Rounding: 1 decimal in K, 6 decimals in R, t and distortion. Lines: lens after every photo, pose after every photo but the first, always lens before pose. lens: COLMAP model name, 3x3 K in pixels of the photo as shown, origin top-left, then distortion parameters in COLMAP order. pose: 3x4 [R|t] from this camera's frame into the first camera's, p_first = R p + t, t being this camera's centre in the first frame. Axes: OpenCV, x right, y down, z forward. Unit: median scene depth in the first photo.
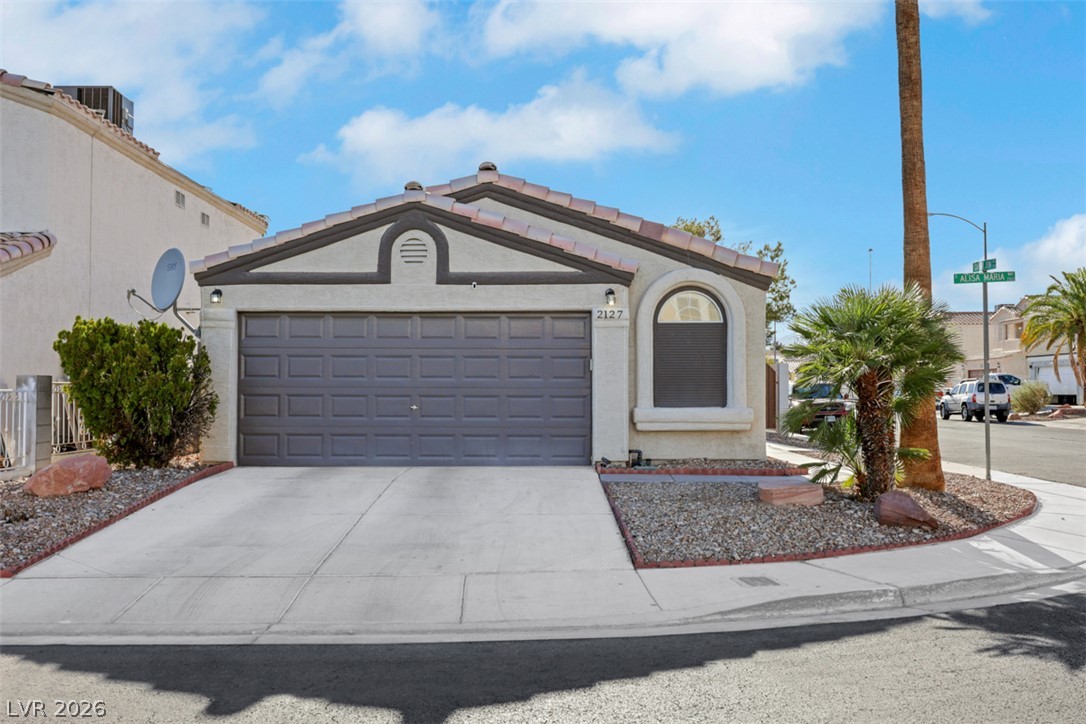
lens RADIAL K [[1074.3, 0, 543.0], [0, 1074.3, 362.0], [0, 0, 1]] dist [0.004923, -0.003525]
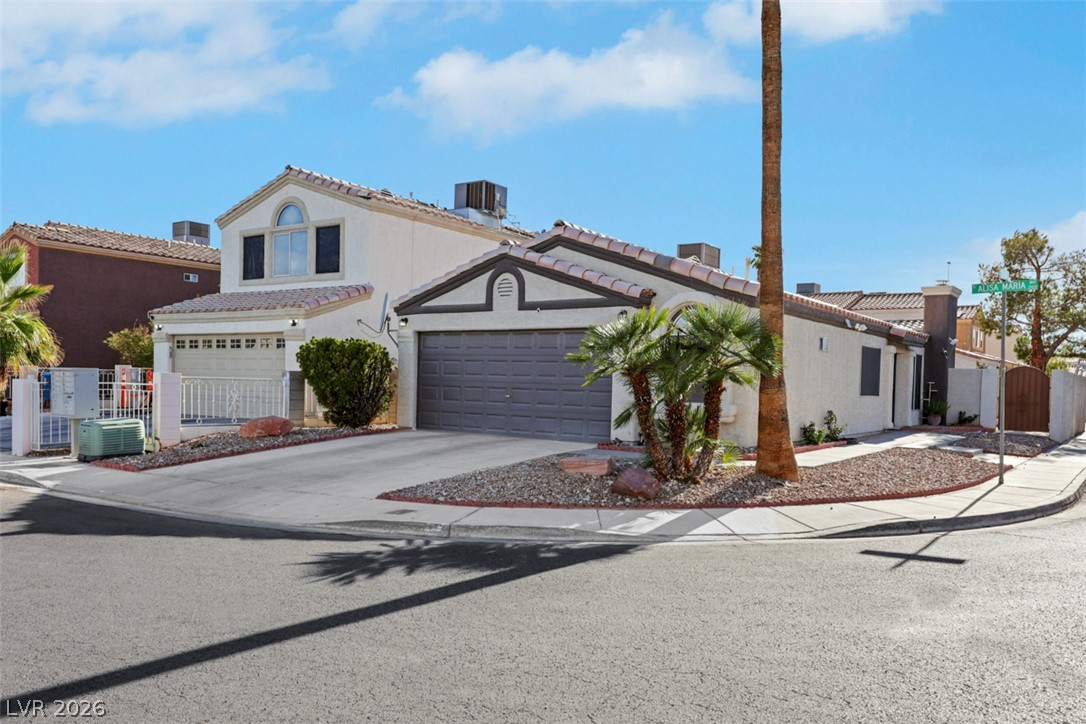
lens RADIAL K [[863.5, 0, 543.2], [0, 863.5, 404.6], [0, 0, 1]] dist [0.004255, -0.001874]
pose [[0.820431, 0.032970, -0.570794, 0.588145], [-0.006501, 0.998809, 0.048348, -0.002933], [0.571708, -0.035956, 0.819669, 0.073272]]
